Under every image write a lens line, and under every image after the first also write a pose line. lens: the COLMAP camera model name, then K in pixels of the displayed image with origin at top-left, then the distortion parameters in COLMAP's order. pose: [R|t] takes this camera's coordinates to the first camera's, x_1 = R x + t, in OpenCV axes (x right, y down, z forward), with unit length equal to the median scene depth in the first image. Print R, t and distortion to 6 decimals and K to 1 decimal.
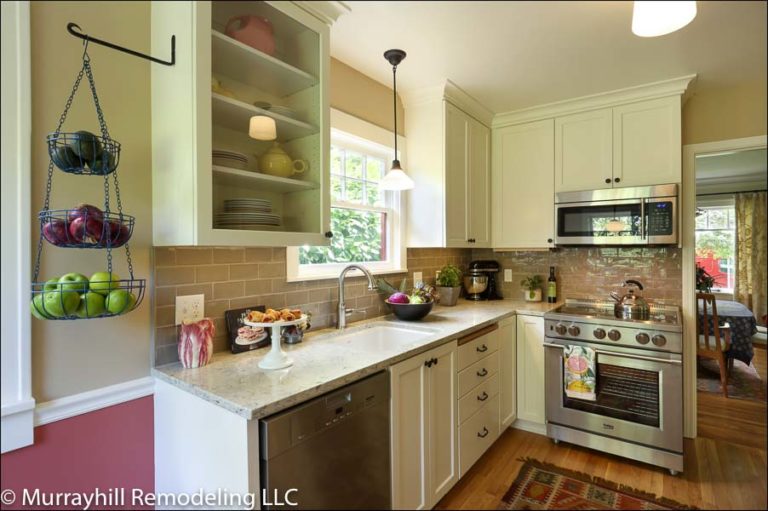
lens RADIAL K [[382.6, 0, 382.0], [0, 382.6, 245.9], [0, 0, 1]] dist [0.003243, -0.003000]
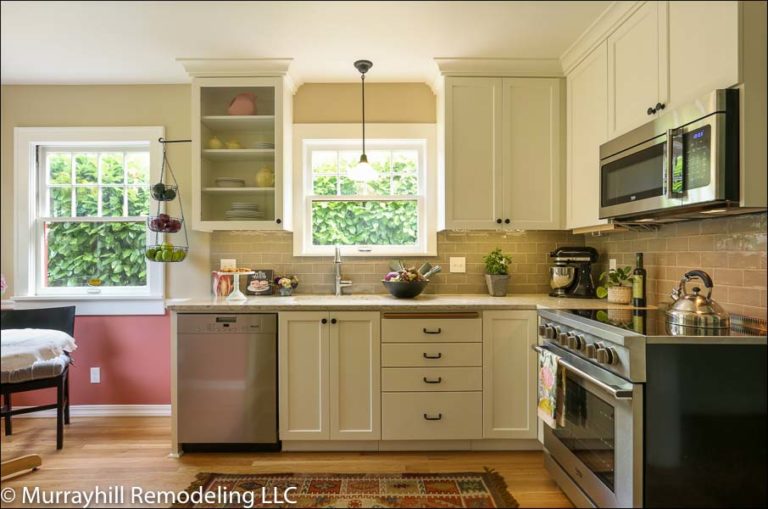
lens RADIAL K [[405.9, 0, 375.8], [0, 405.9, 257.0], [0, 0, 1]] dist [-0.010732, 0.002478]
pose [[0.602699, 0.004794, -0.797954, 0.908089], [0.006520, 0.999919, 0.010932, 0.063061], [0.797942, -0.011792, 0.602619, 0.246208]]
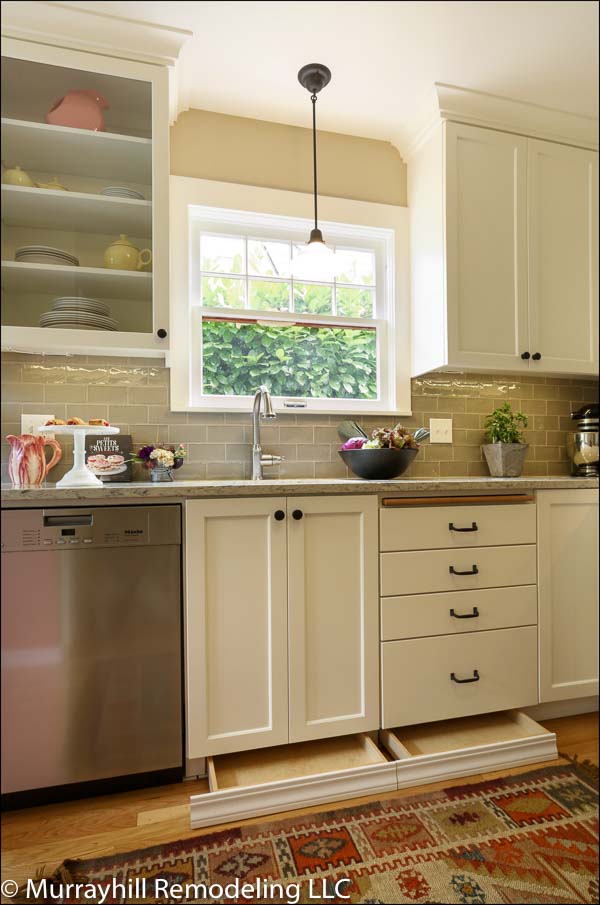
lens RADIAL K [[511.4, 0, 313.1], [0, 511.4, 463.3], [0, 0, 1]] dist [-0.028067, 0.009048]
pose [[0.794557, -0.011944, -0.607072, 0.490493], [0.010707, 0.999927, -0.005660, 0.162956], [0.607095, -0.002003, 0.794627, 0.257152]]
